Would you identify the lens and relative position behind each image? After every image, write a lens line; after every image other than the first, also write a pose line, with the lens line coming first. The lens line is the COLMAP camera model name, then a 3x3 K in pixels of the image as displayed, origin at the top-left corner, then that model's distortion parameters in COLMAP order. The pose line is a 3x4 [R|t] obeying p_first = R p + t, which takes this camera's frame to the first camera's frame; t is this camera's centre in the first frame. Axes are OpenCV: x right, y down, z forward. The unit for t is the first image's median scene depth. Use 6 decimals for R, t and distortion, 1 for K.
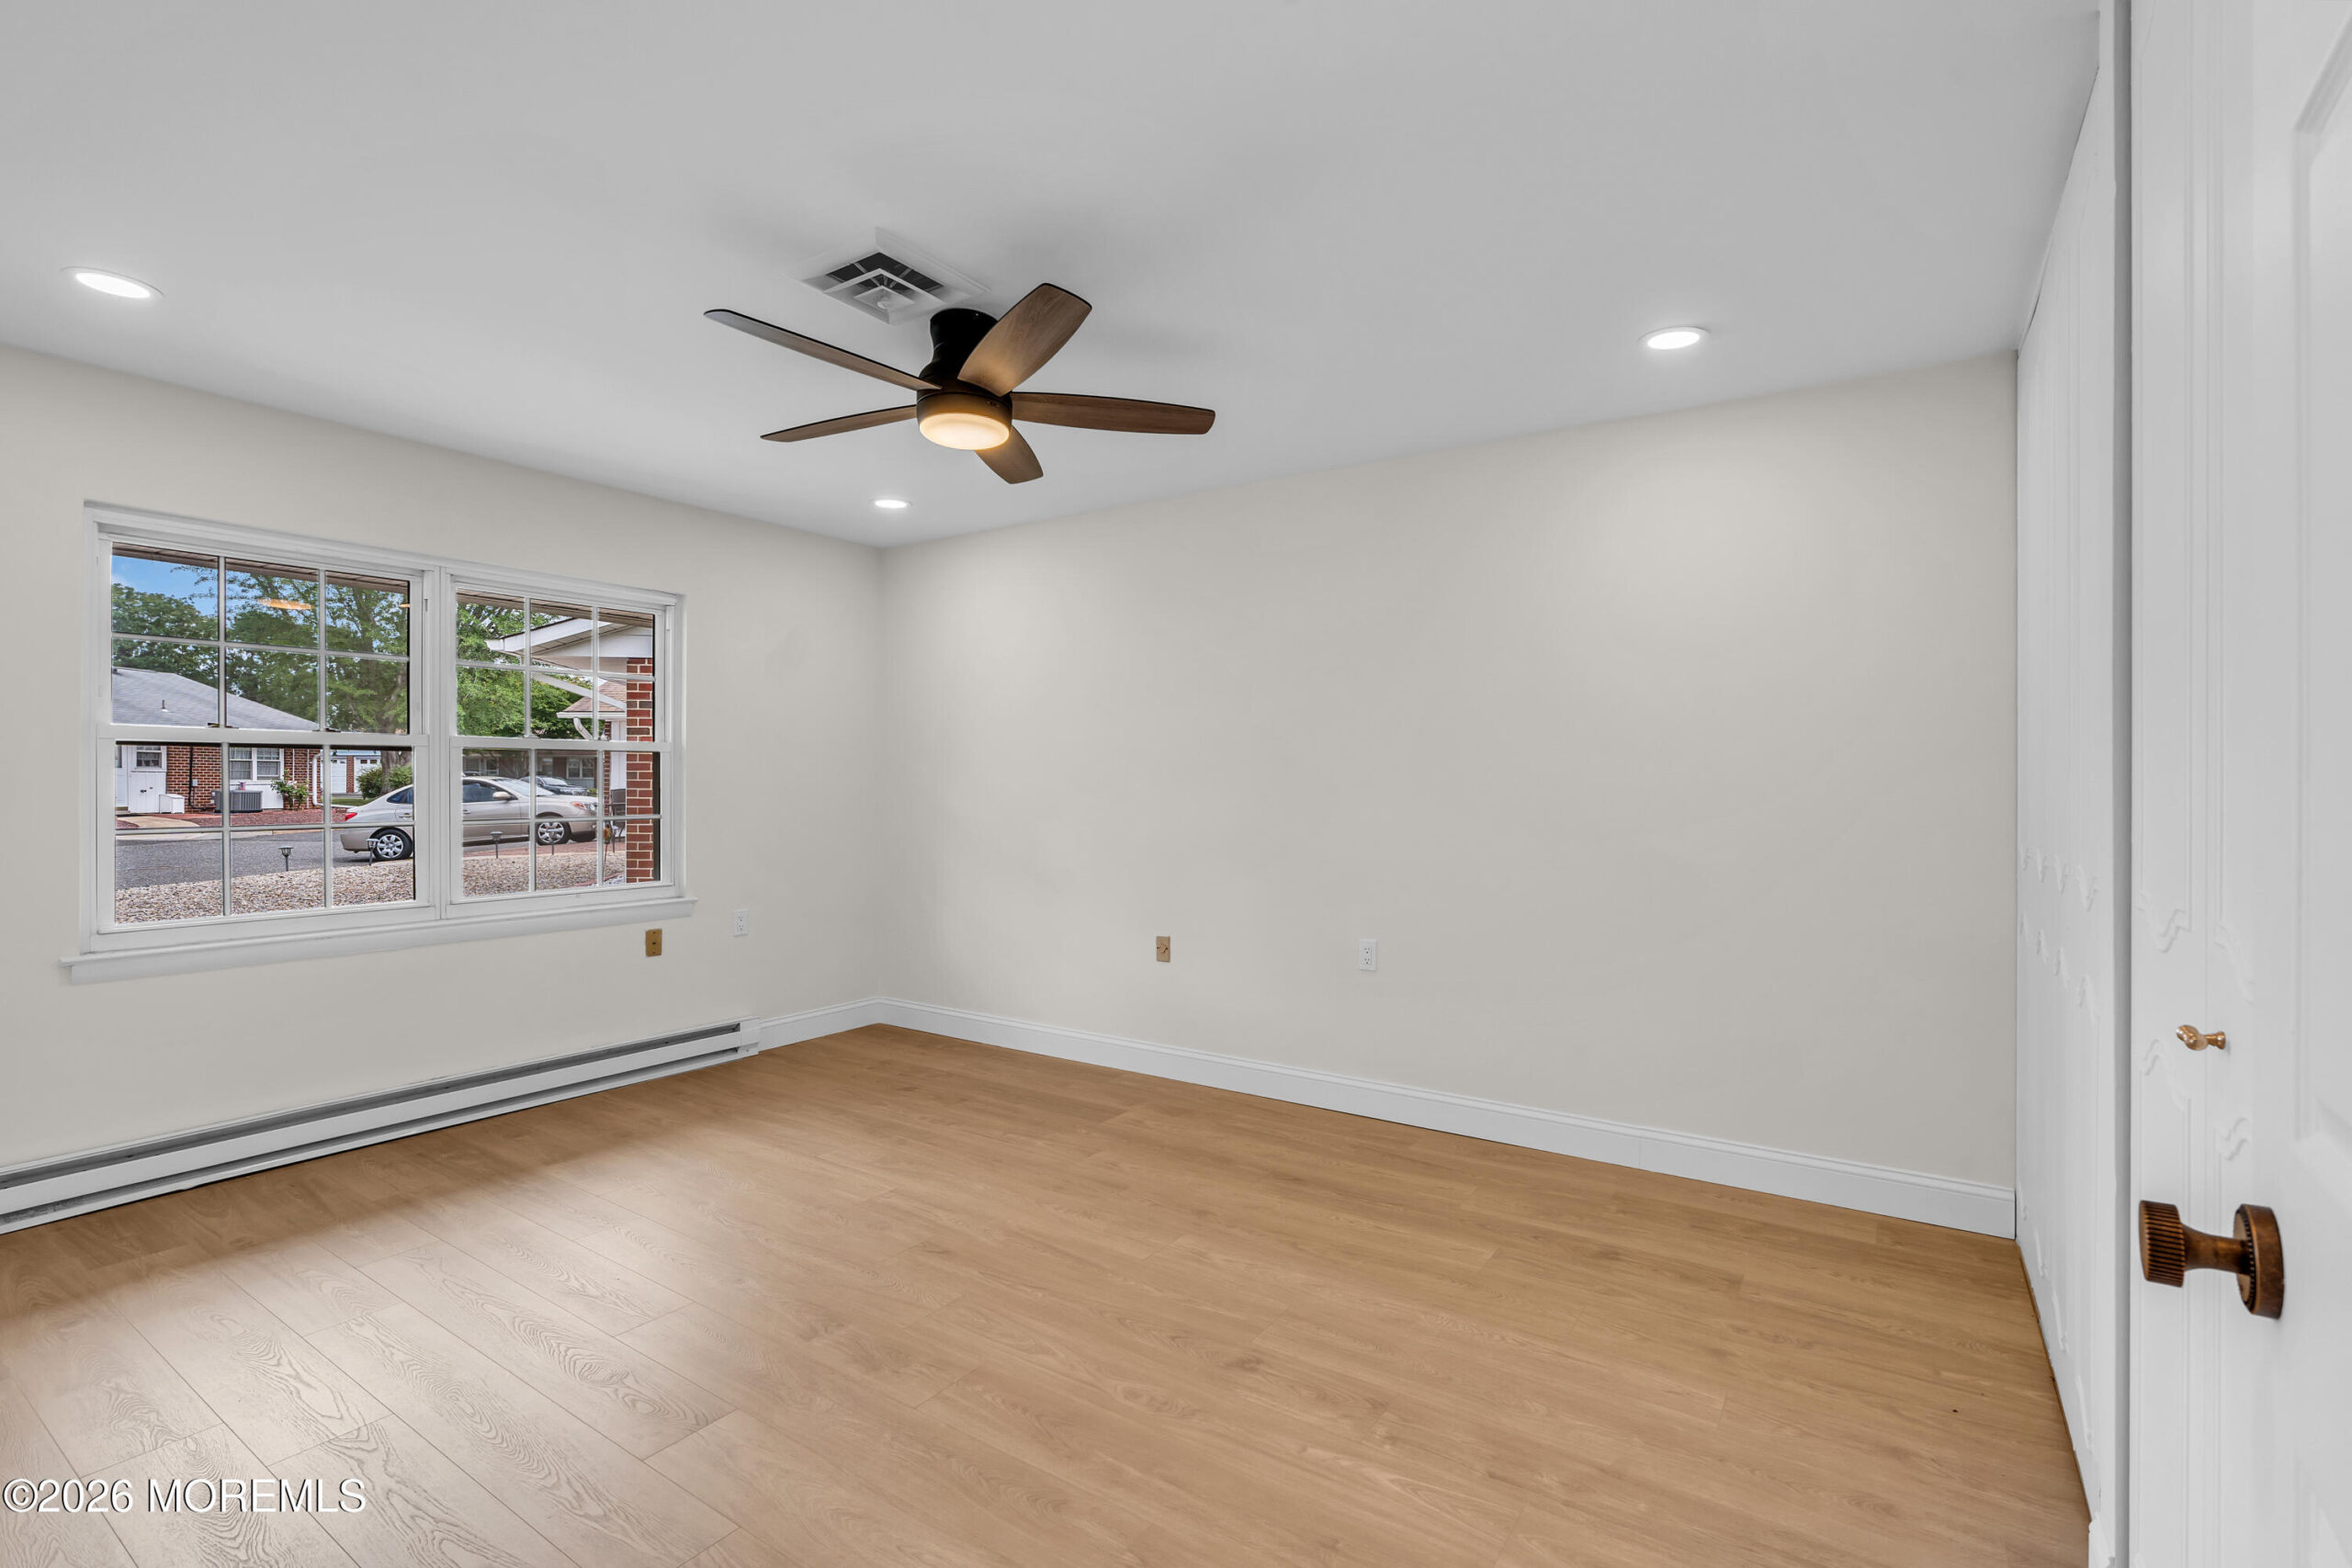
lens RADIAL K [[1050.9, 0, 1176.0], [0, 1050.9, 784.0], [0, 0, 1]] dist [-0.000297, -0.000051]
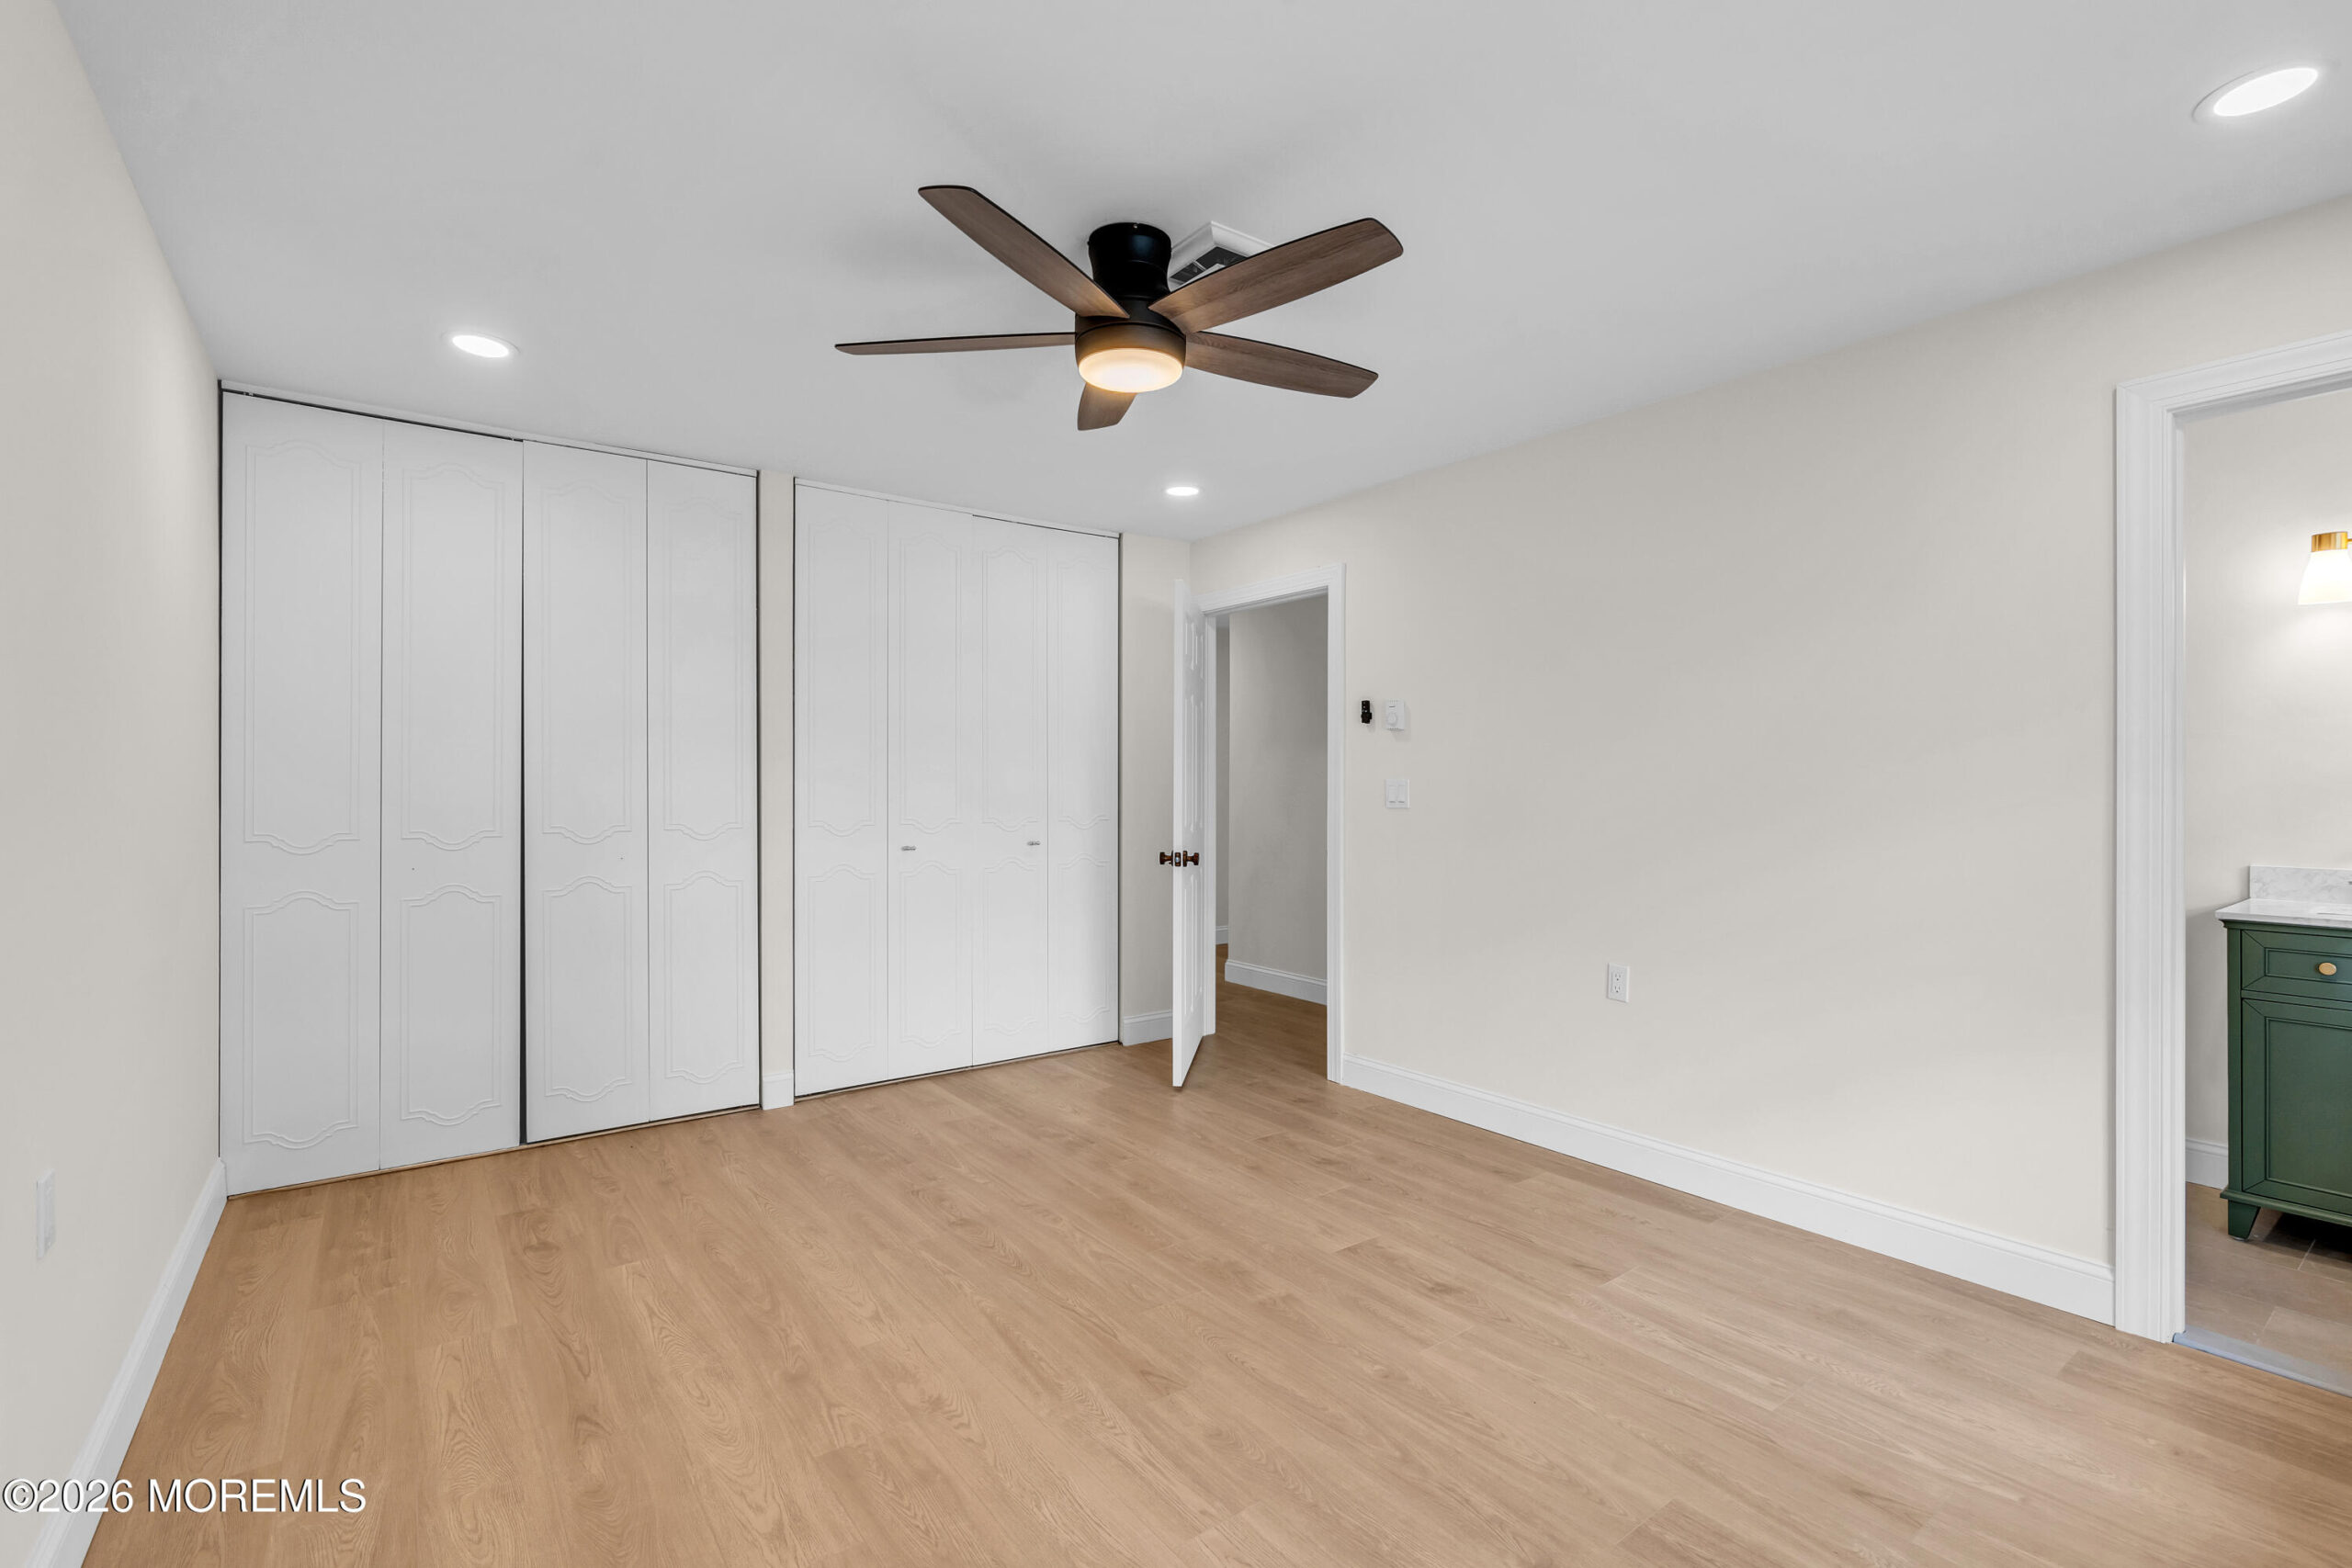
lens RADIAL K [[1050.9, 0, 1176.0], [0, 1050.9, 784.0], [0, 0, 1]] dist [-0.000297, -0.000051]
pose [[-0.942512, -0.003876, 0.334151, -0.556132], [-0.002560, 0.999987, 0.004378, -0.007568], [-0.334163, 0.003271, -0.942509, 1.910142]]
